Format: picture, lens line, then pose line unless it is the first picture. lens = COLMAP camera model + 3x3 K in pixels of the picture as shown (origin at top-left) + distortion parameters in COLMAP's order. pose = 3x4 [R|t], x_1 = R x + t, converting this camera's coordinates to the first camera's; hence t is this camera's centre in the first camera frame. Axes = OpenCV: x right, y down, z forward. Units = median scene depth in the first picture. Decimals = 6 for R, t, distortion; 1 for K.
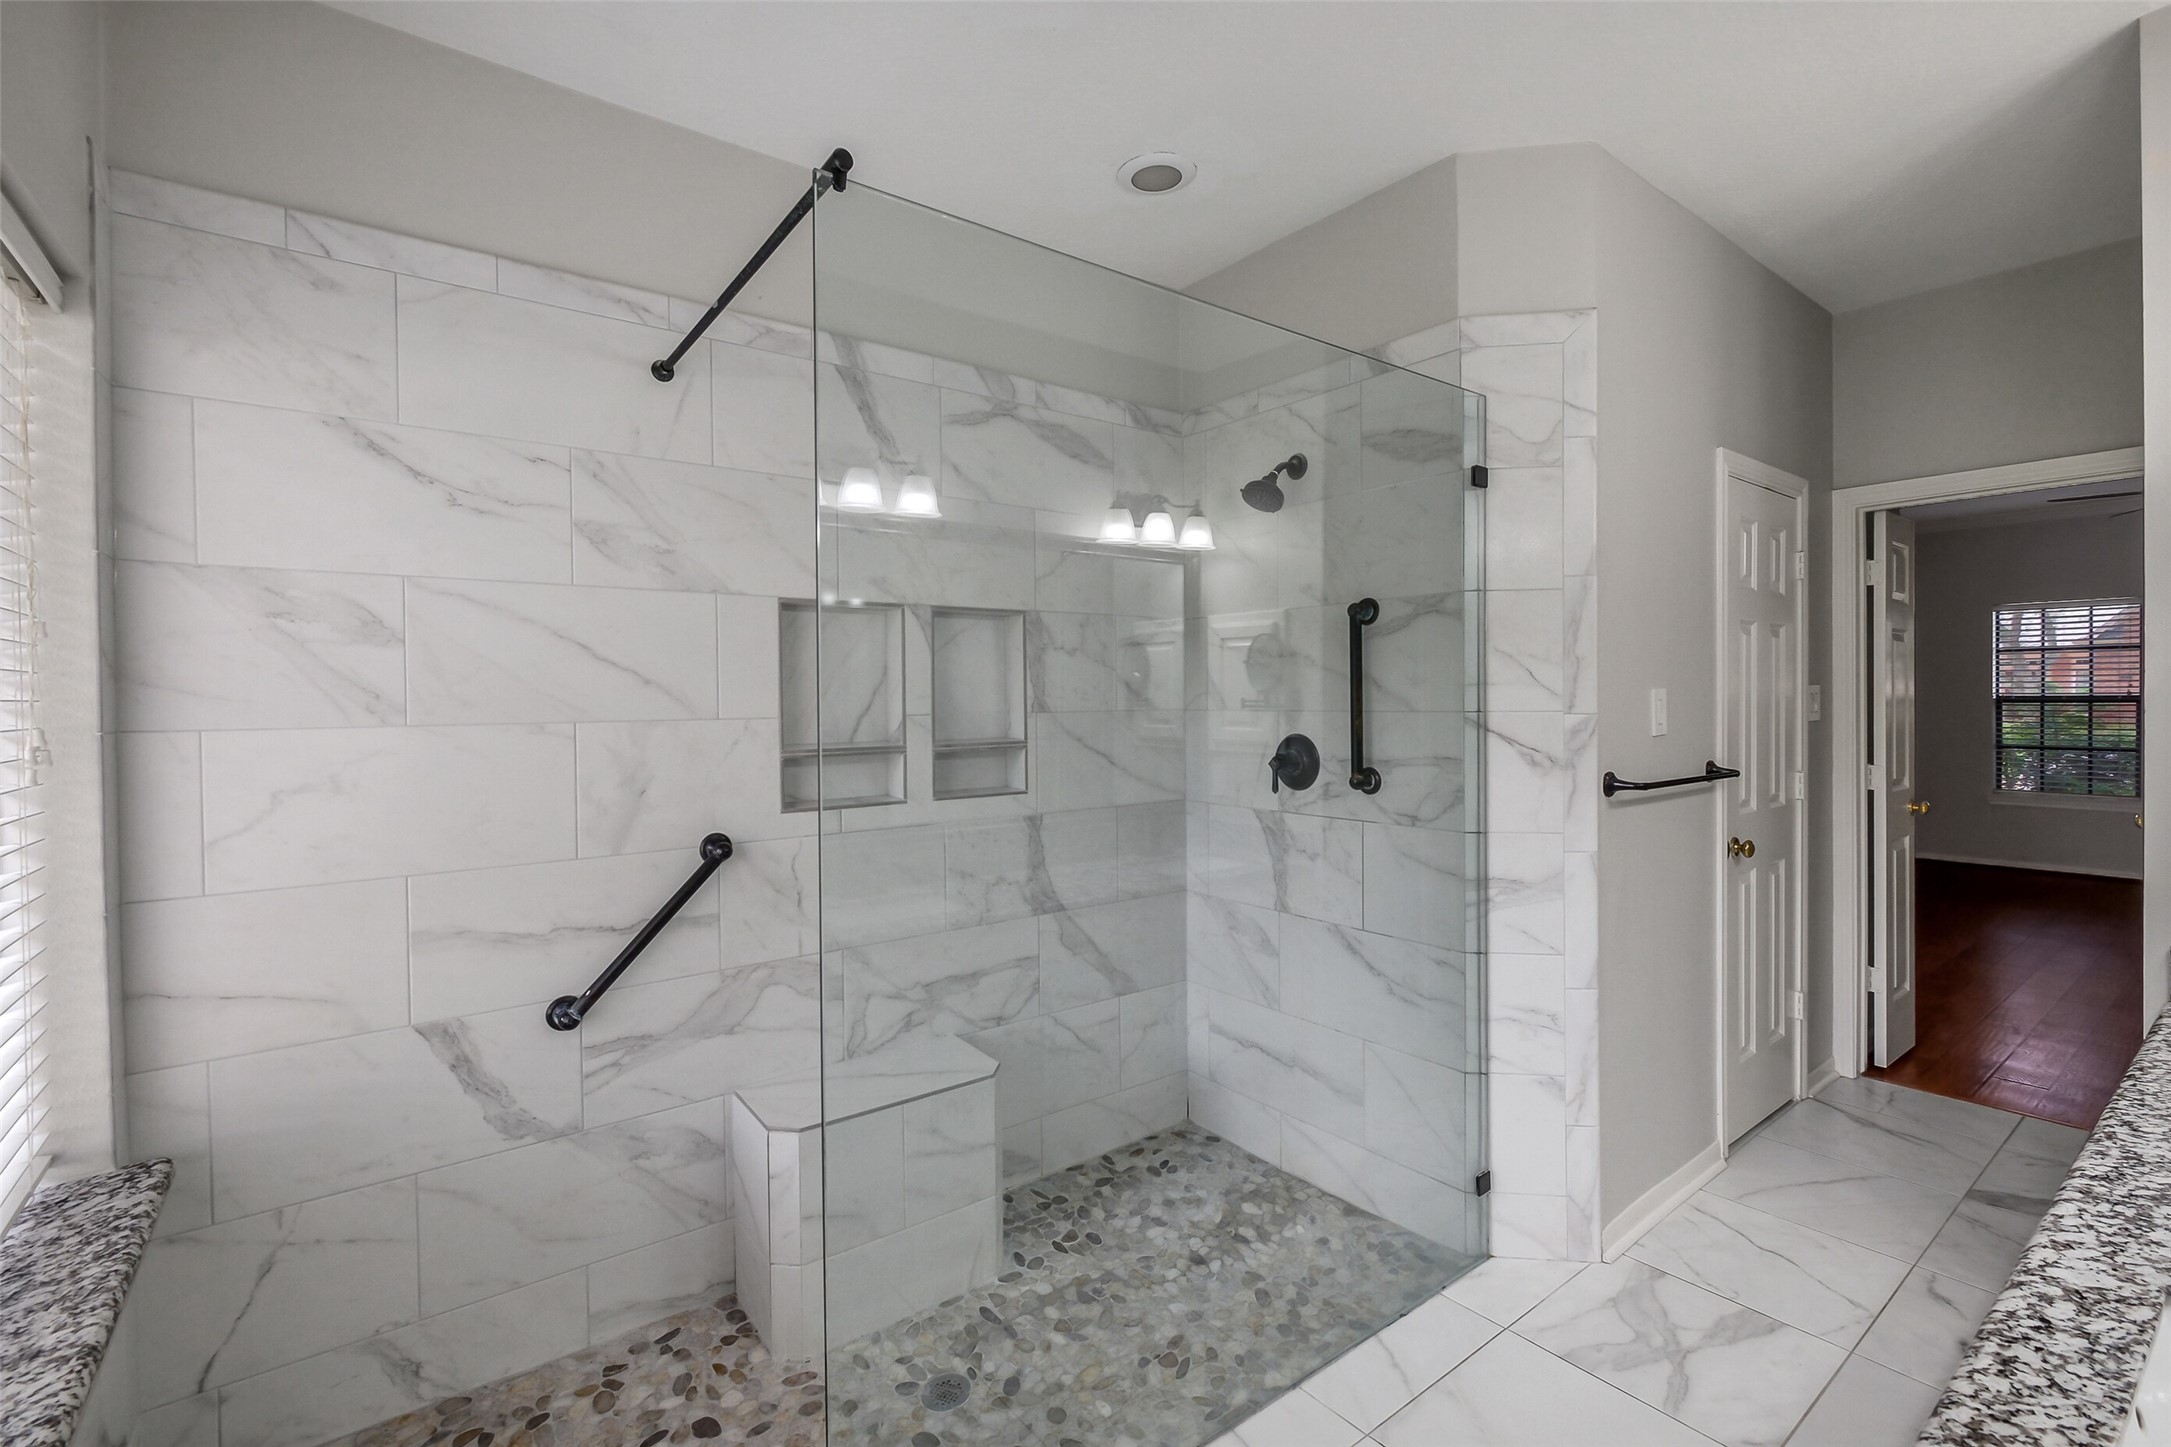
lens RADIAL K [[963.5, 0, 1078.7], [0, 963.5, 710.2], [0, 0, 1]] dist [-0.000432, -0.000582]
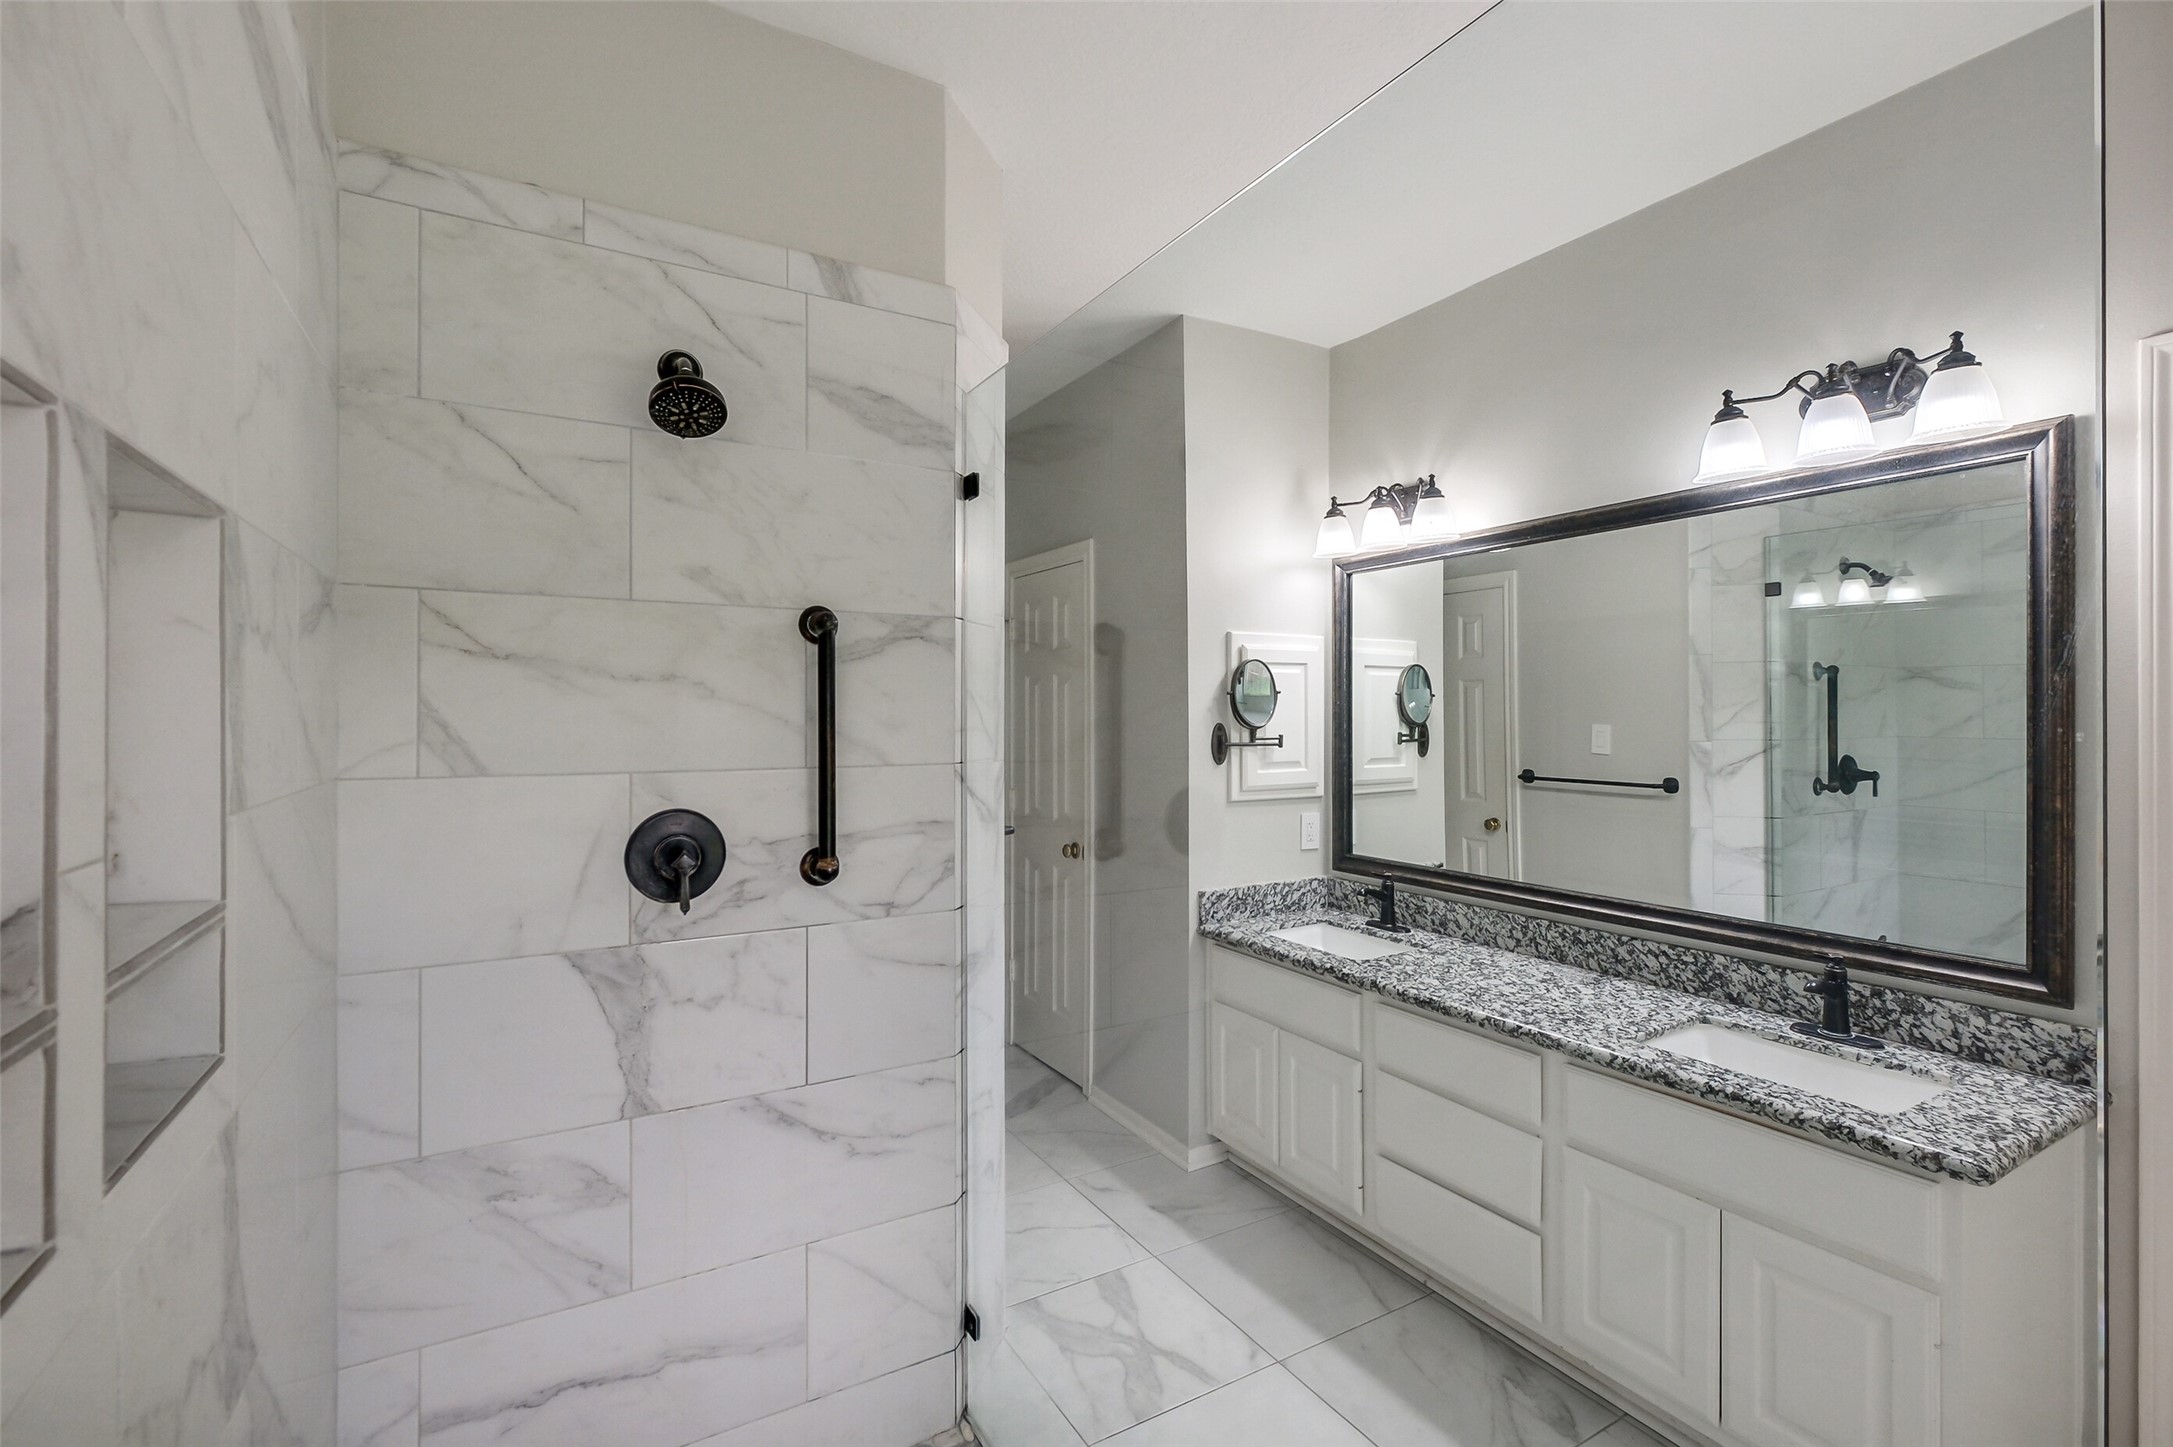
lens RADIAL K [[964.4, 0, 1084.0], [0, 964.4, 722.1], [0, 0, 1]] dist [-0.000432, -0.000582]
pose [[0.113476, 0.011409, 0.993475, -0.389364], [0.013804, 0.999819, -0.013058, -0.020542], [-0.993445, 0.015195, 0.113298, 0.755754]]
